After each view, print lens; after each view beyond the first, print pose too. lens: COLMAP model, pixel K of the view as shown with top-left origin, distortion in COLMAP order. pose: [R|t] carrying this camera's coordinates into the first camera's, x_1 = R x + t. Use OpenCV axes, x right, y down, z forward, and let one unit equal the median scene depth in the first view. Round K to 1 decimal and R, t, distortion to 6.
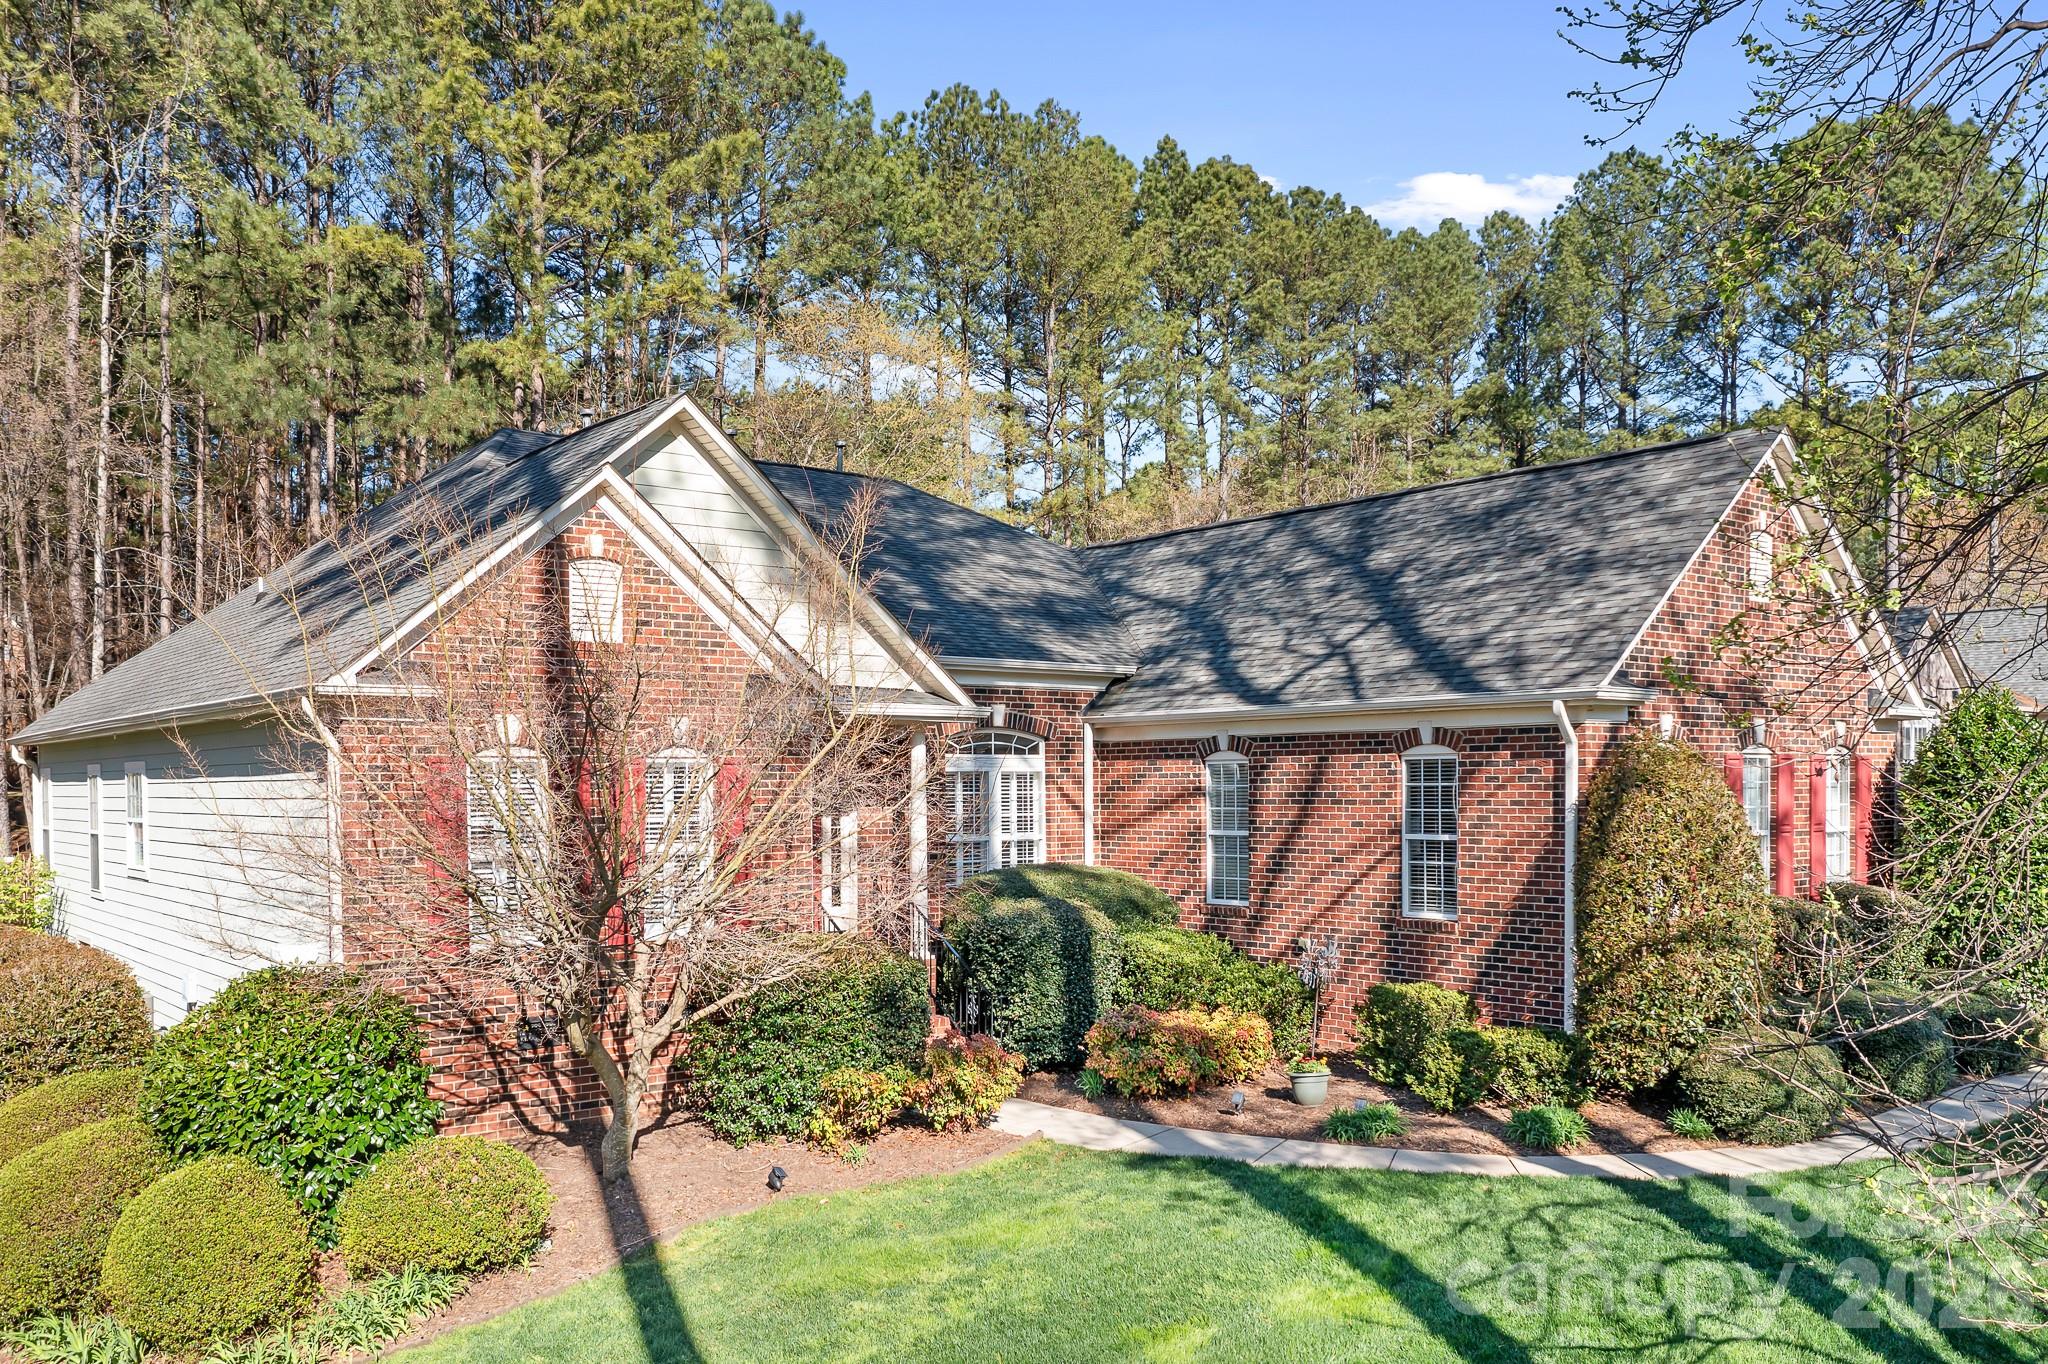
lens RADIAL K [[1653.0, 0, 1009.6], [0, 1653.0, 791.3], [0, 0, 1]] dist [-0.021838, 0.015563]
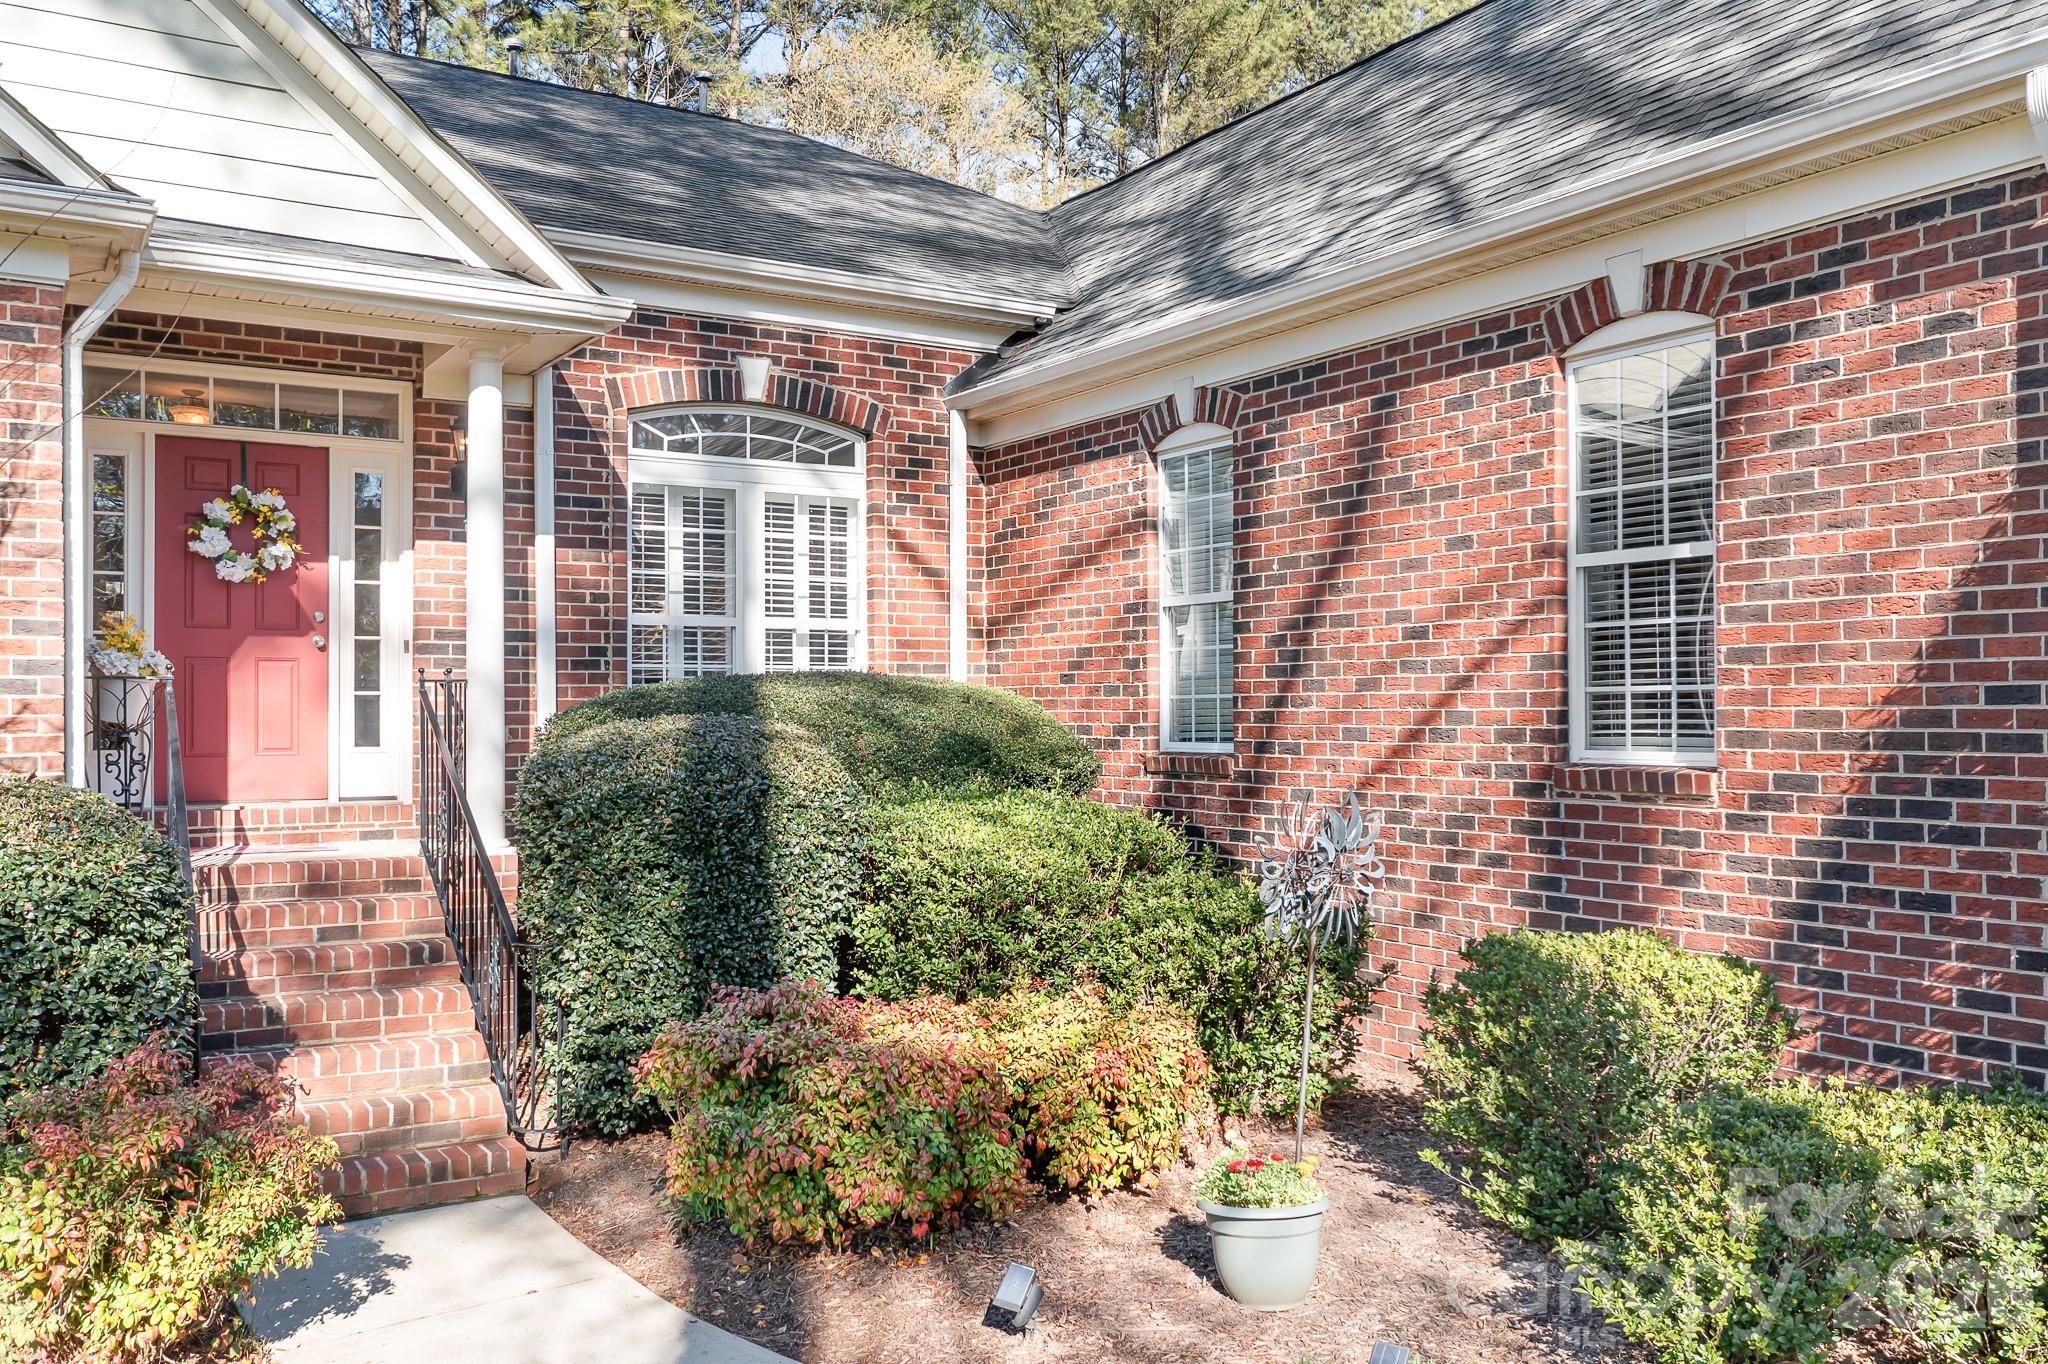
lens RADIAL K [[1653.0, 0, 1026.2], [0, 1653.0, 684.6], [0, 0, 1]] dist [-0.021838, 0.015563]
pose [[0.993983, 0.001141, -0.109531, 0.147336], [-0.003087, 0.999840, -0.017596, 0.062991], [0.109493, 0.017828, 0.993828, 0.575117]]
